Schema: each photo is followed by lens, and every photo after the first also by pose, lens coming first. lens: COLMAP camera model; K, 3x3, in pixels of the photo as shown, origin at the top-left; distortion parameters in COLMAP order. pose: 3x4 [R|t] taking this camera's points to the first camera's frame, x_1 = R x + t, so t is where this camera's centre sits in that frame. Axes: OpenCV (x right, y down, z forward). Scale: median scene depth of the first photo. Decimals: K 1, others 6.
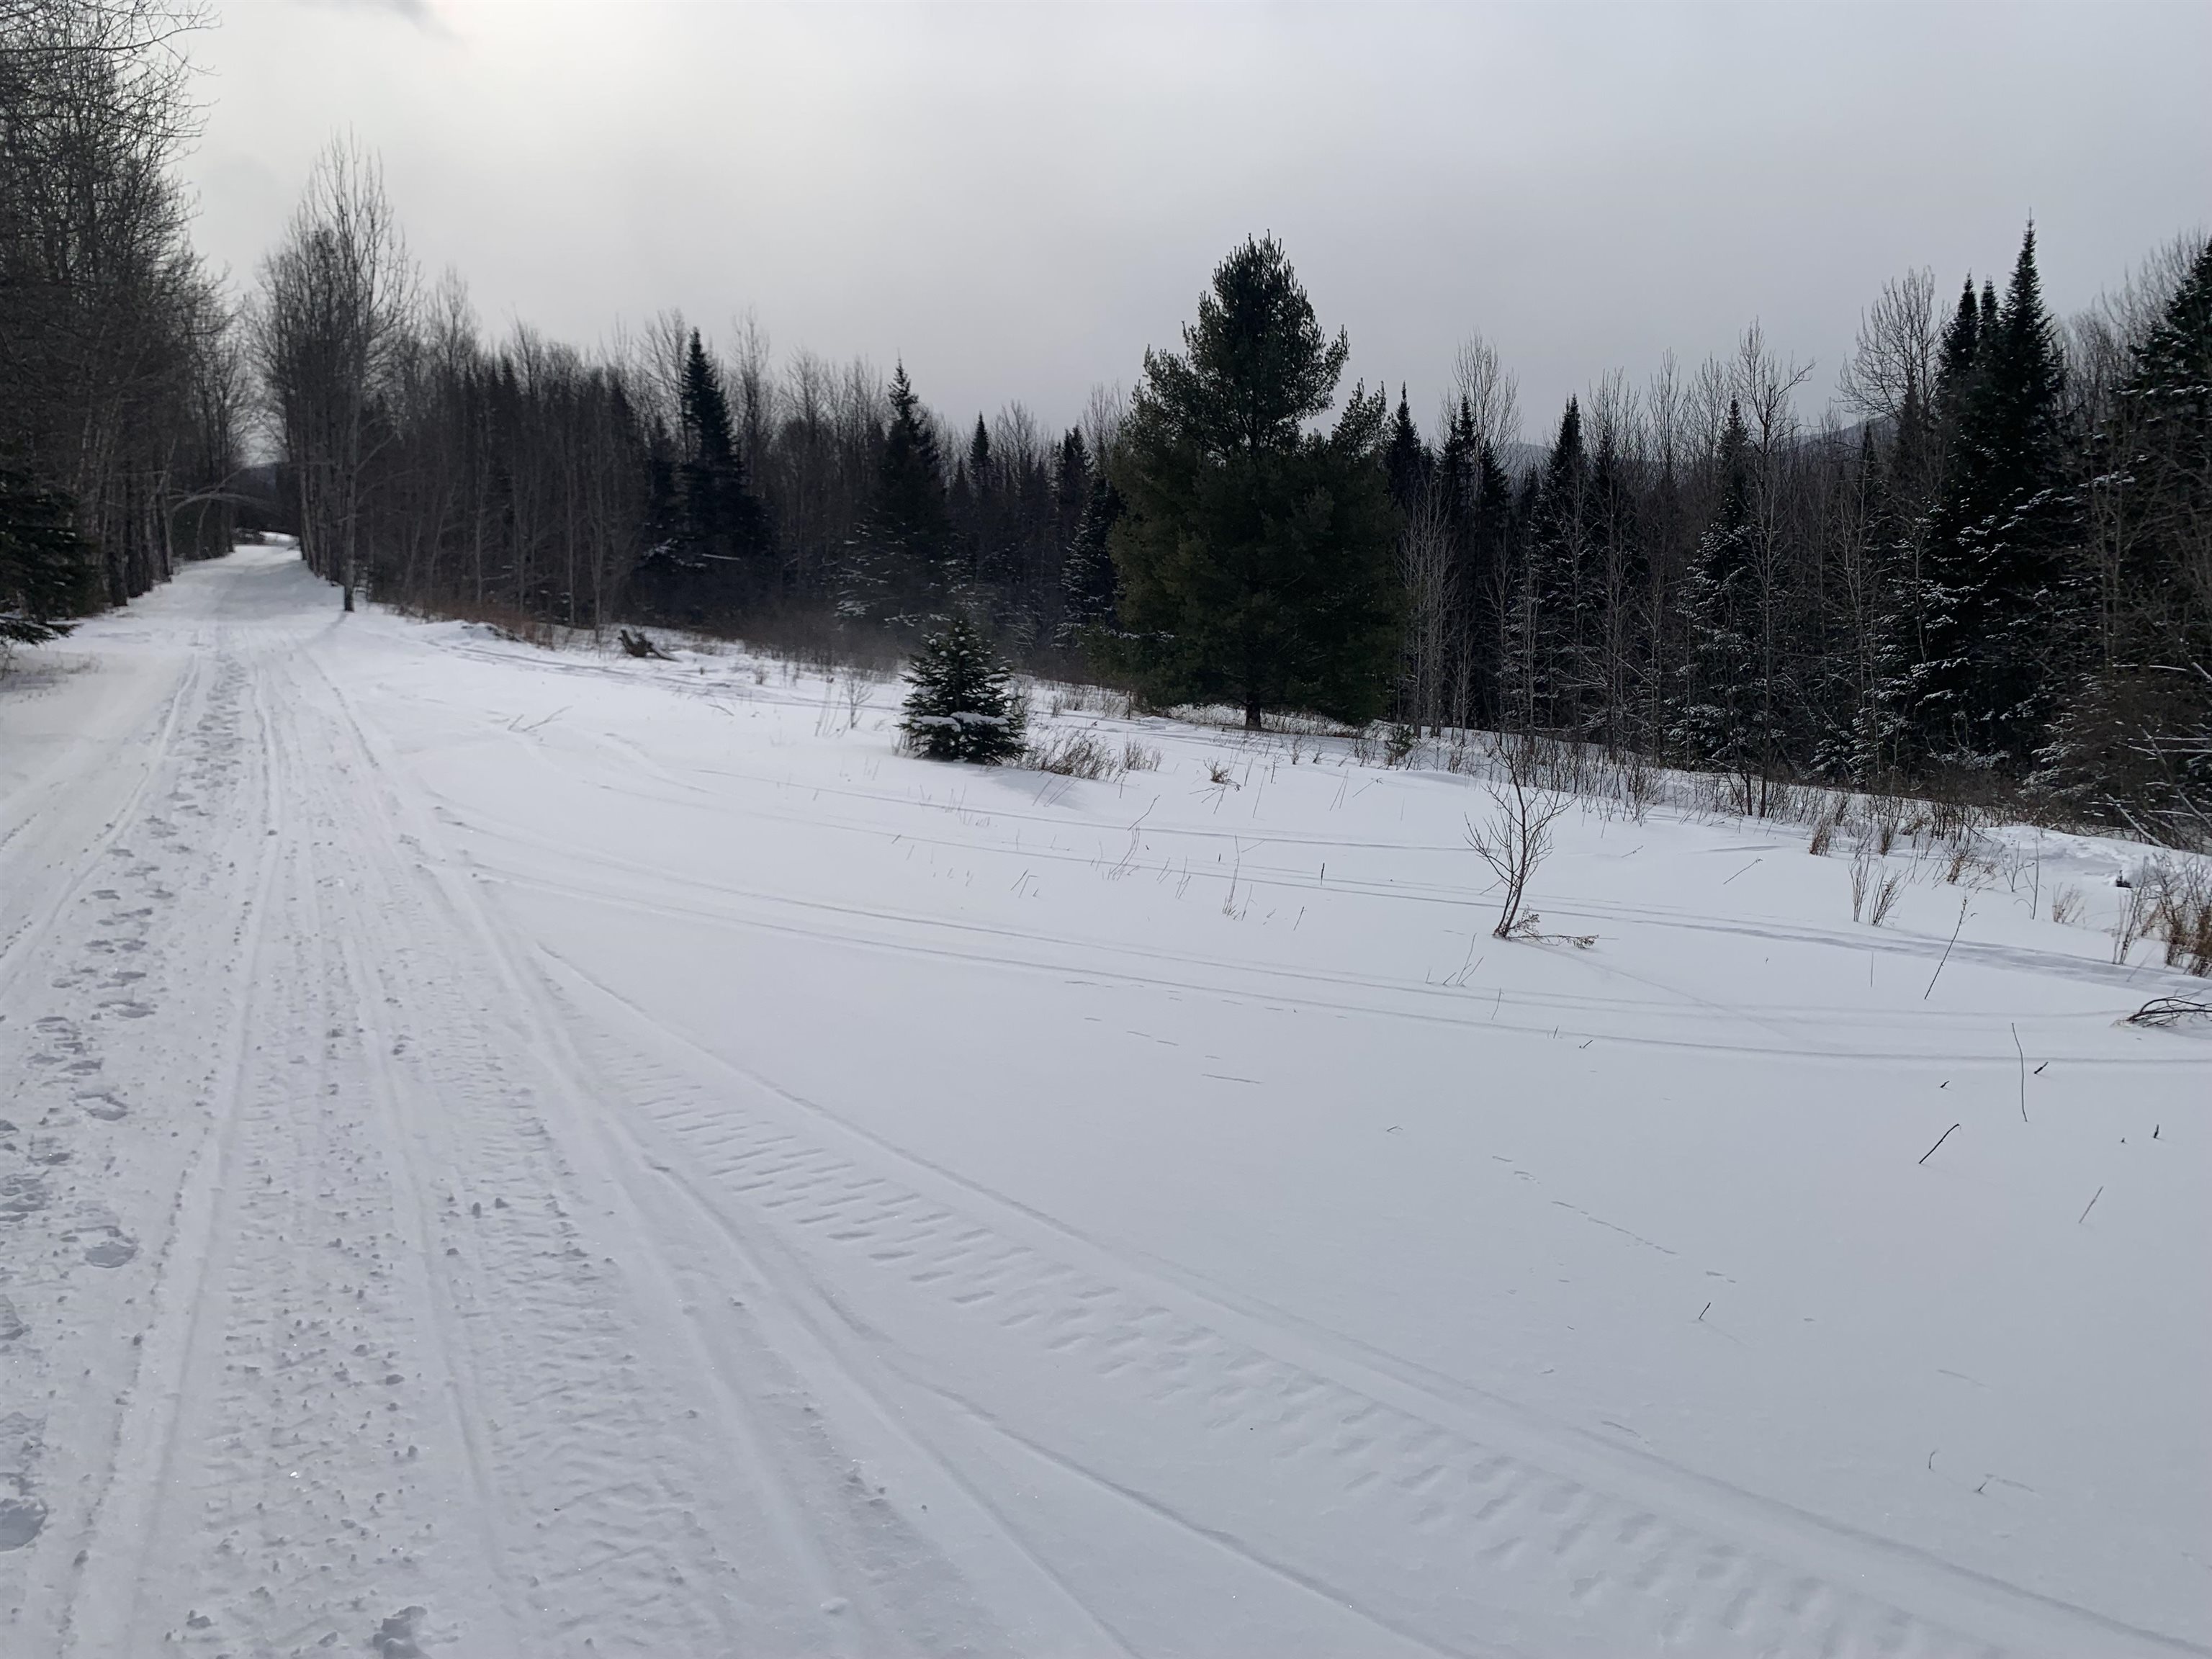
lens RADIAL K [[1701.2, 0, 1106.0], [0, 1701.2, 829.5], [0, 0, 1]] dist [0.126560, -0.248940]
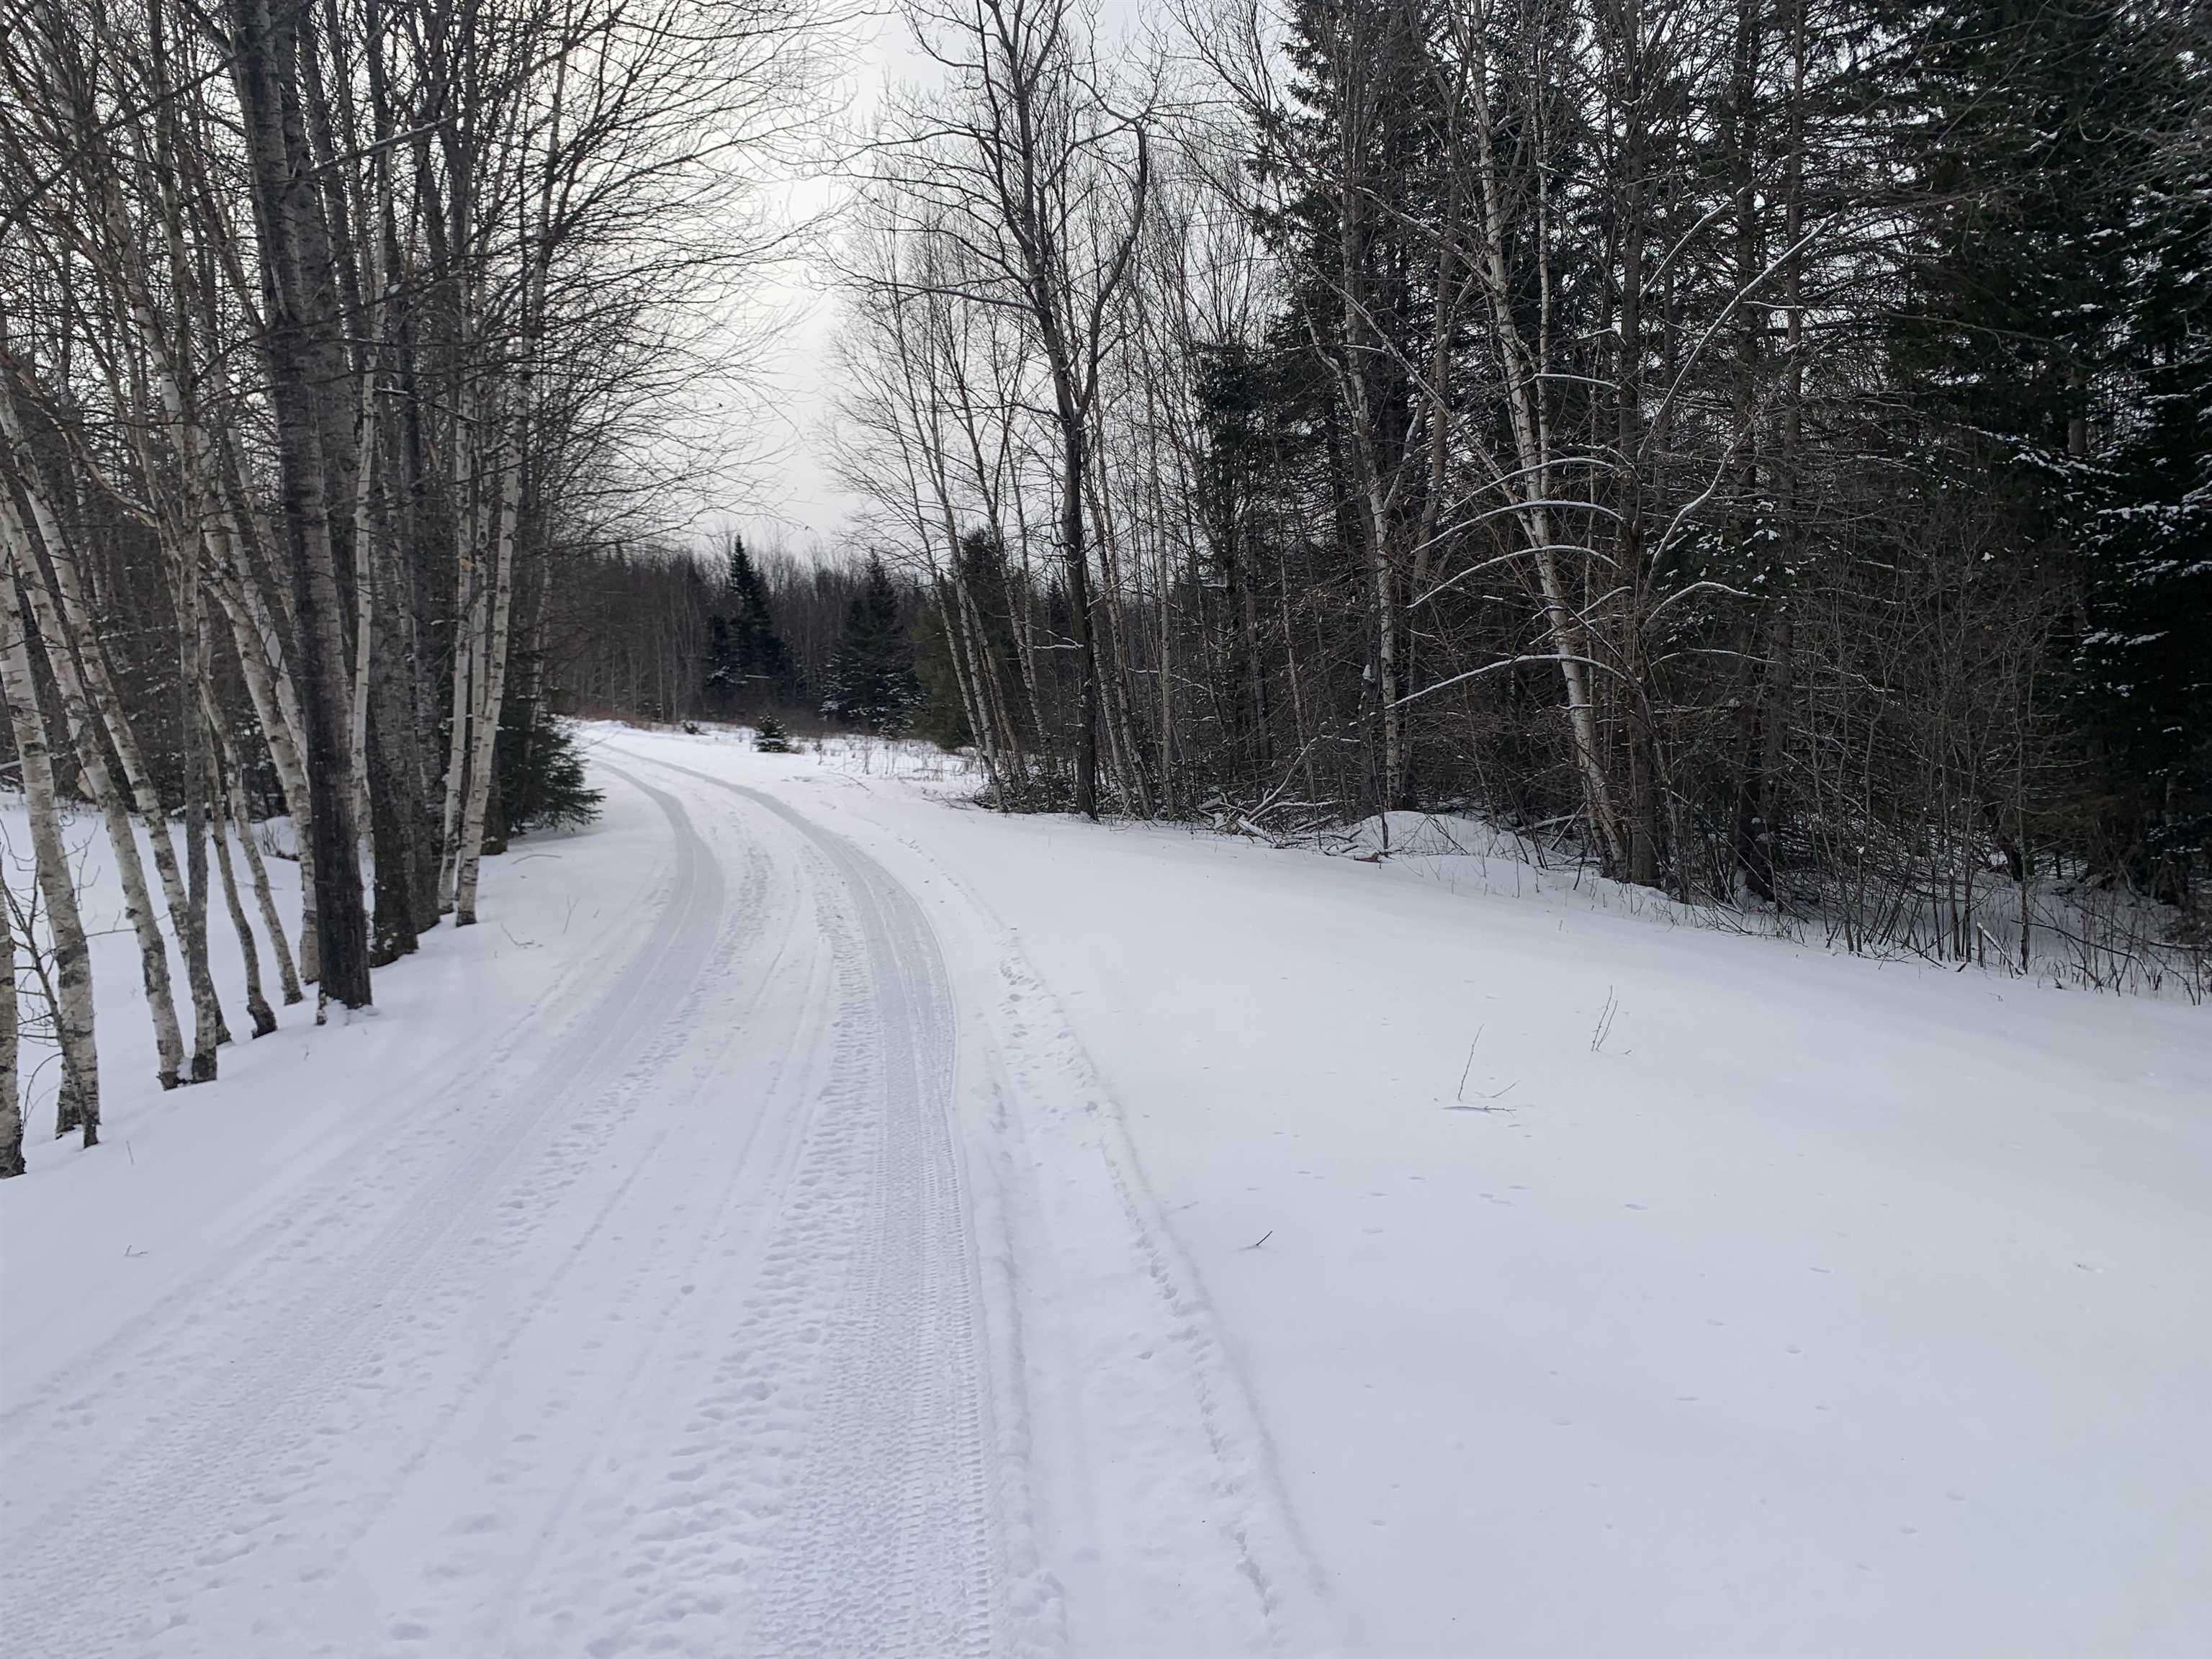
lens RADIAL K [[1701.2, 0, 1106.0], [0, 1701.2, 829.5], [0, 0, 1]] dist [0.126560, -0.248940]
pose [[0.997821, -0.037270, -0.054452, 0.313047], [0.034520, 0.998122, -0.050602, 0.126791], [0.056236, 0.048612, 0.997233, -0.961078]]
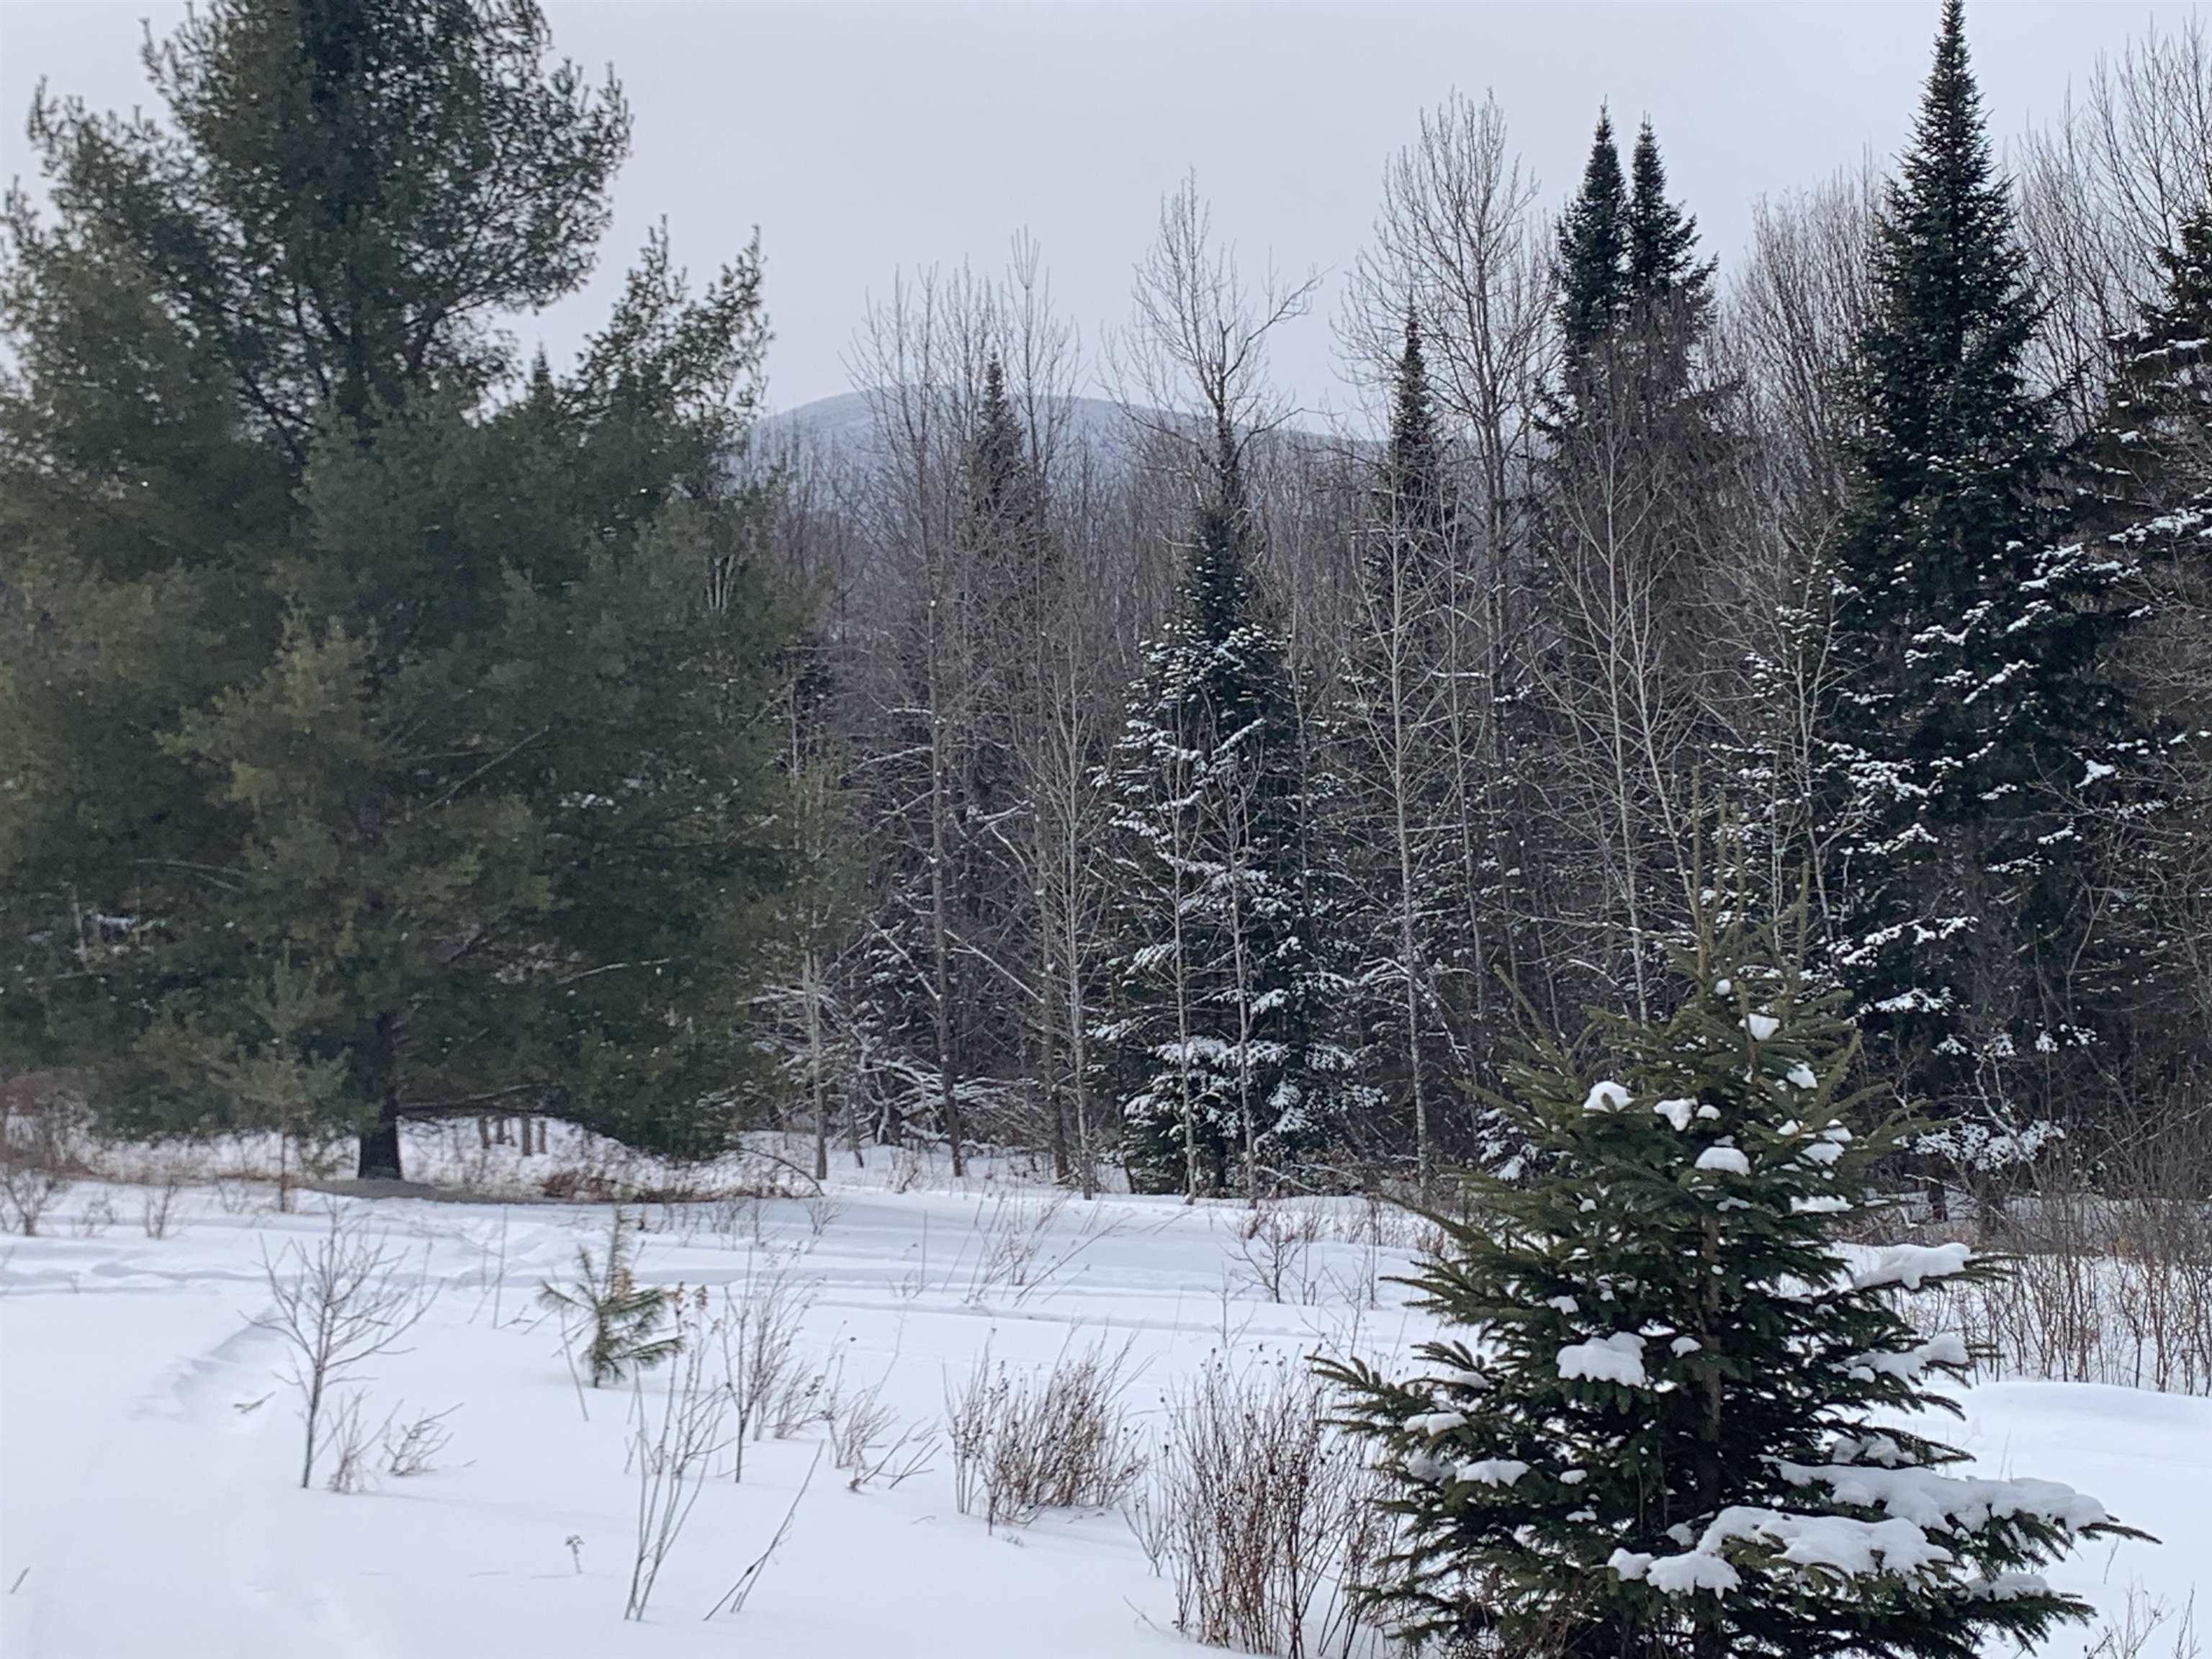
lens RADIAL K [[3559.5, 0, 1106.0], [0, 3559.5, 829.5], [0, 0, 1]] dist [0.102884, 0.000150]
pose [[0.865454, -0.024940, 0.500368, -0.149726], [0.086210, 0.991275, -0.099705, -0.047946], [-0.493516, 0.129427, 0.860053, 0.306721]]
